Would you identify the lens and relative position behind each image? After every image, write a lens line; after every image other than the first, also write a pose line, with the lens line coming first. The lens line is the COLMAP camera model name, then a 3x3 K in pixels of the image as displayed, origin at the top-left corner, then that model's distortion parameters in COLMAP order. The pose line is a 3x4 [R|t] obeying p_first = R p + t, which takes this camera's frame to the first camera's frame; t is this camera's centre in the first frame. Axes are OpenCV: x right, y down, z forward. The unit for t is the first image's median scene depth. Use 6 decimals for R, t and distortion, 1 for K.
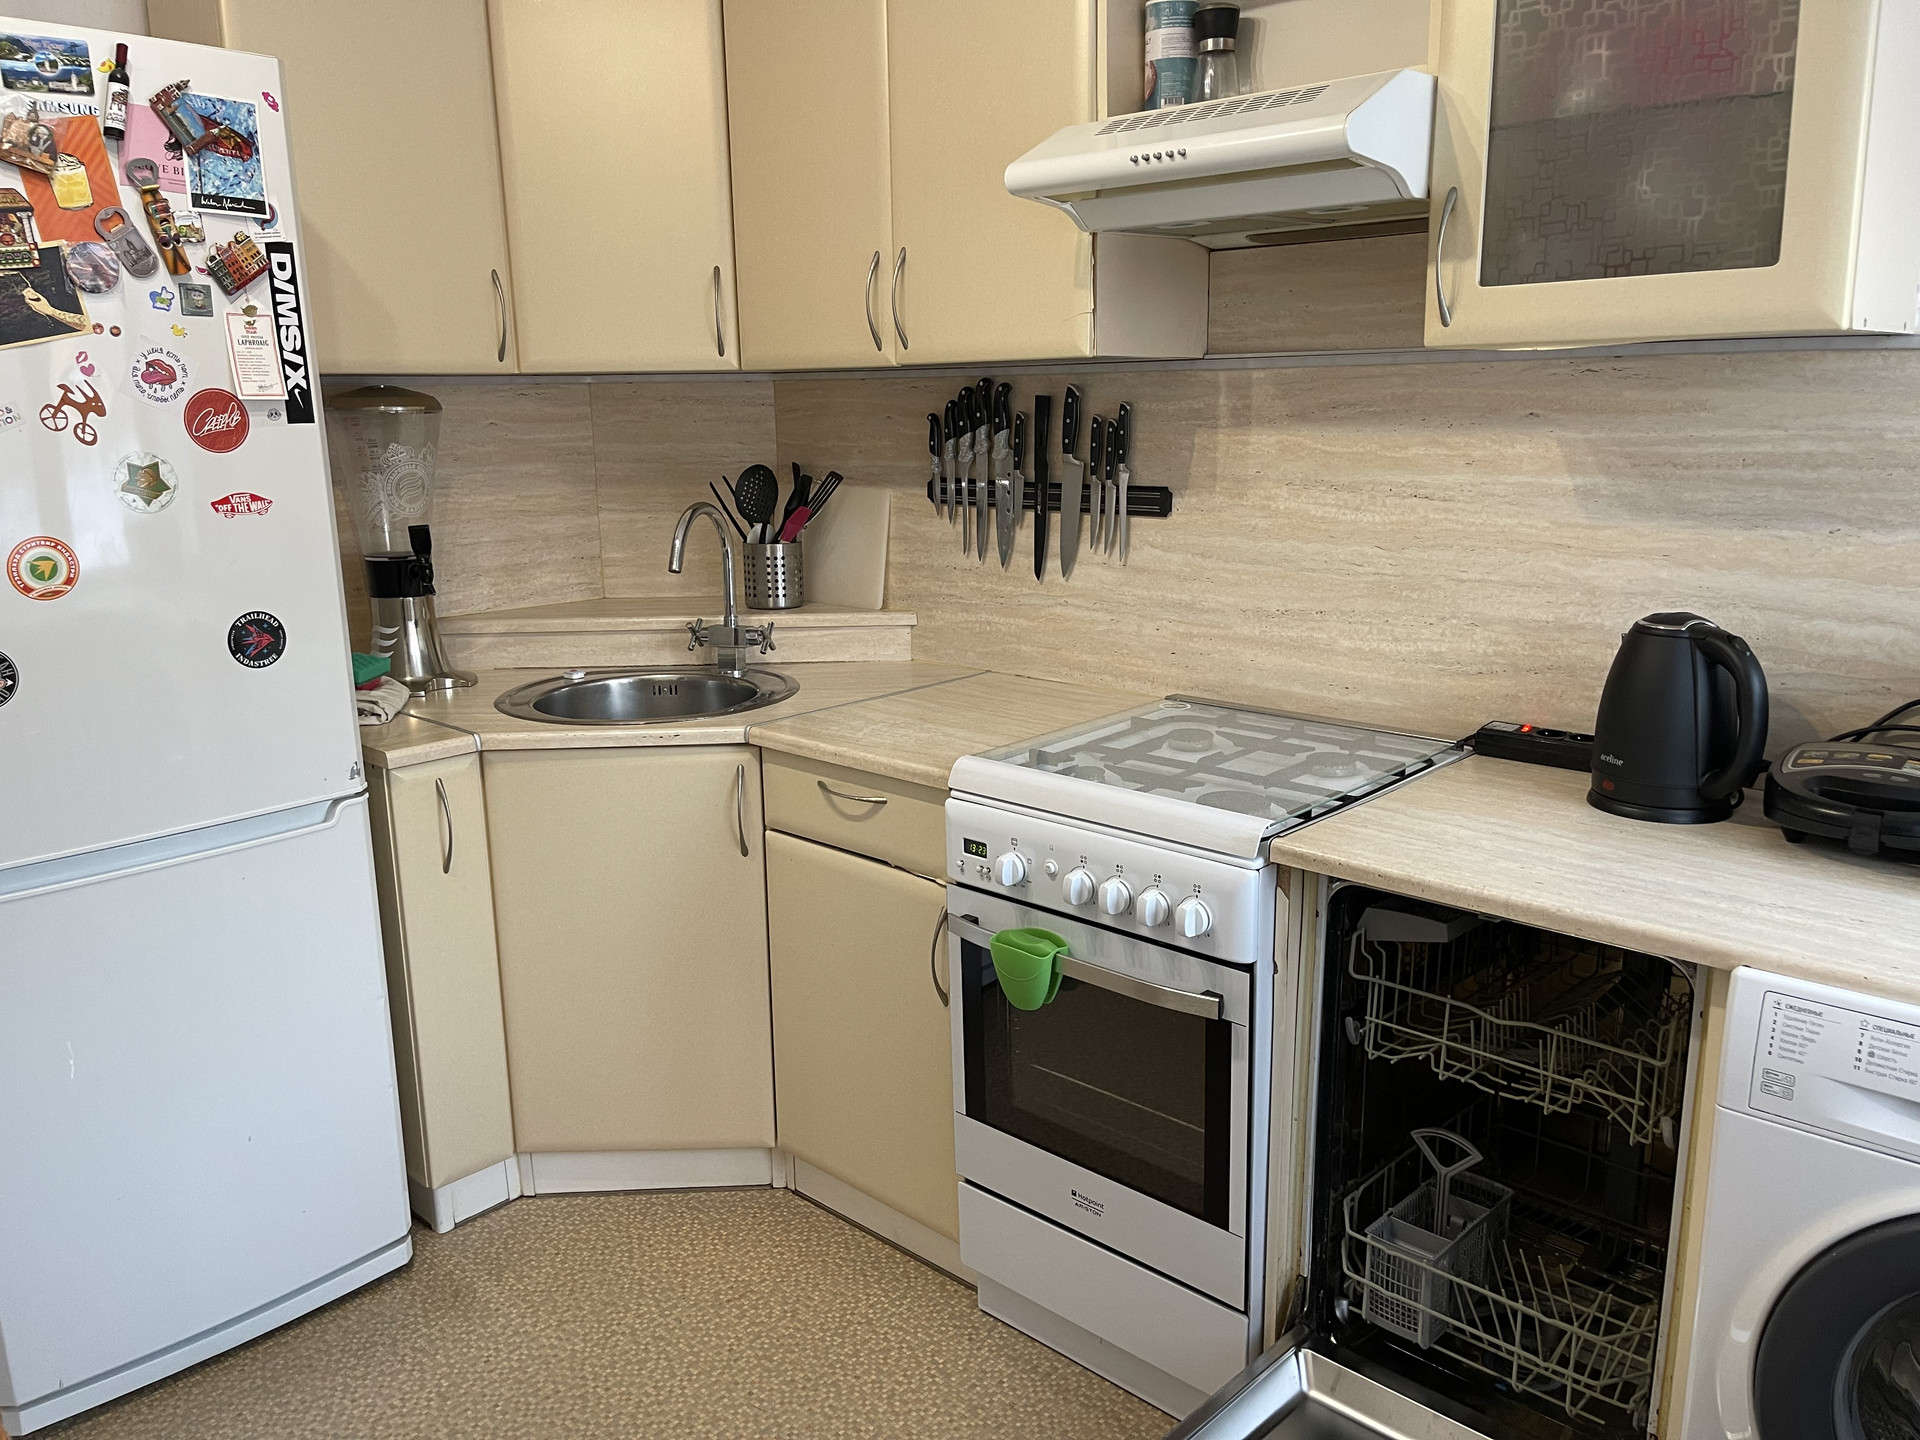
lens RADIAL K [[1443.9, 0, 962.1], [0, 1443.9, 719.5], [0, 0, 1]] dist [0.057710, -0.086498]
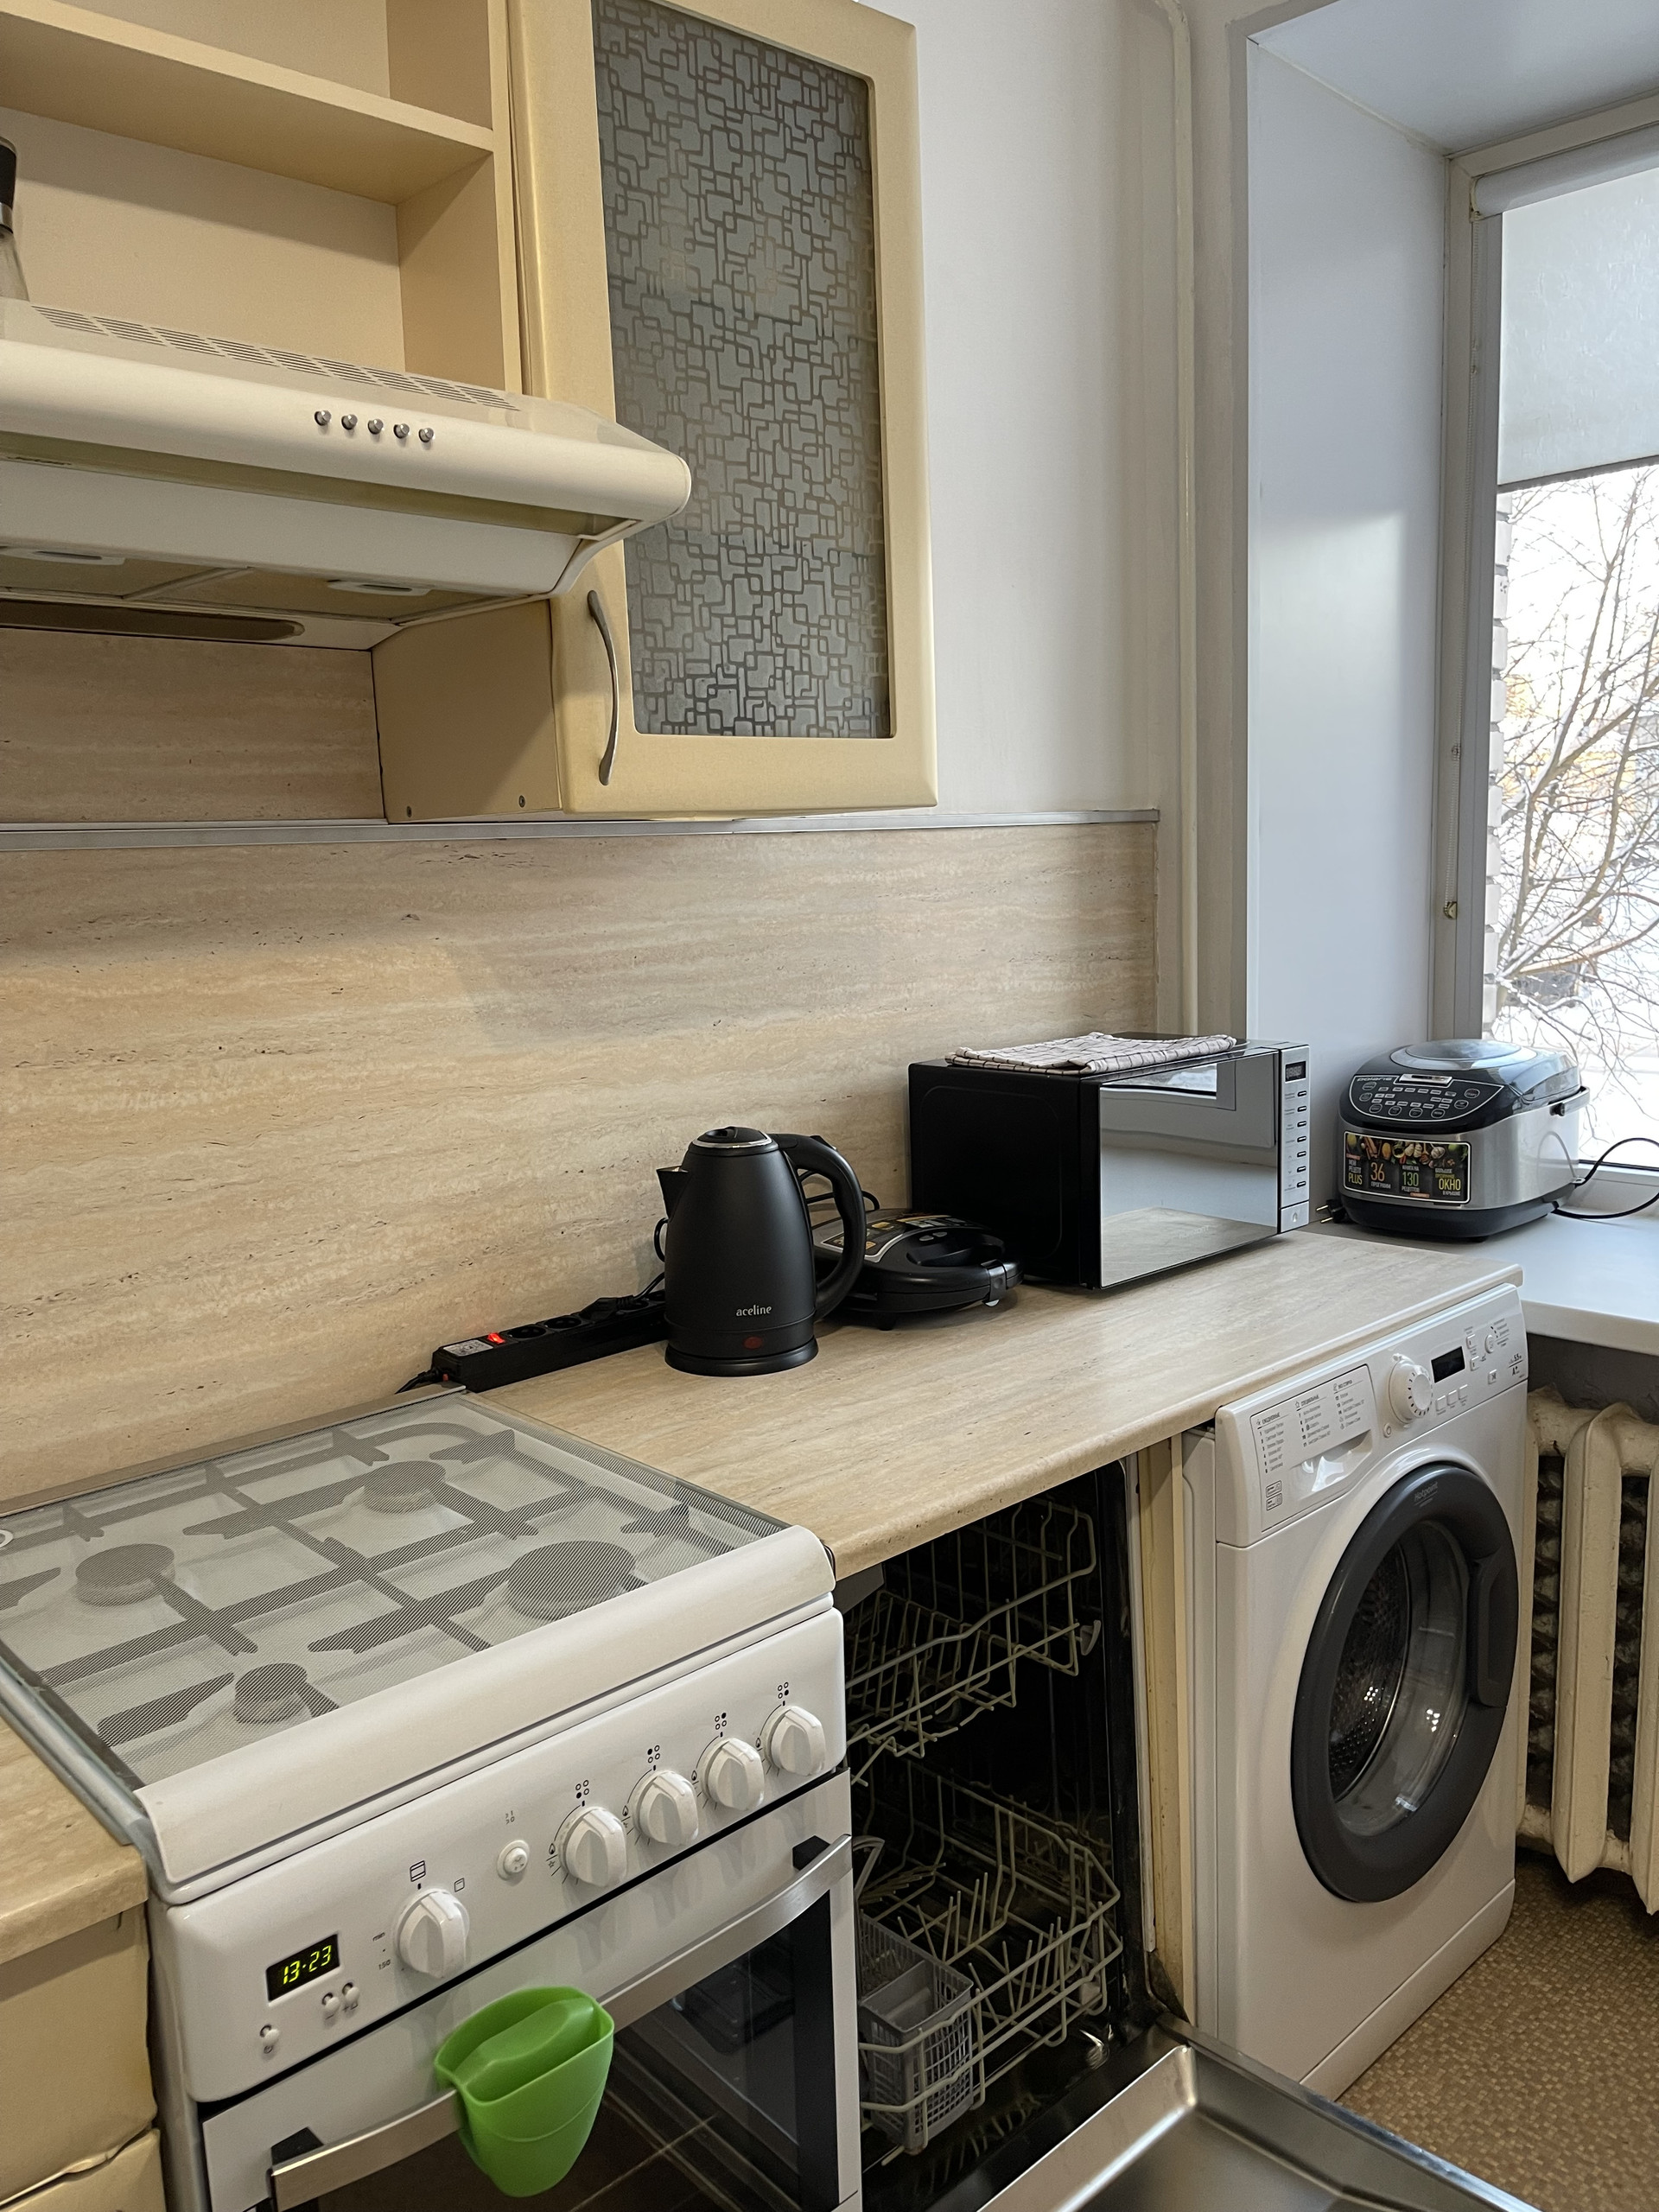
lens RADIAL K [[1663.5, 0, 807.9], [0, 1663.5, 1096.9], [0, 0, 1]] dist [0.057710, -0.086498]
pose [[0.070737, -0.126817, 0.989401, -0.429654], [0.256161, 0.960930, 0.104854, -0.164812], [-0.964042, 0.246029, 0.100459, 0.770037]]
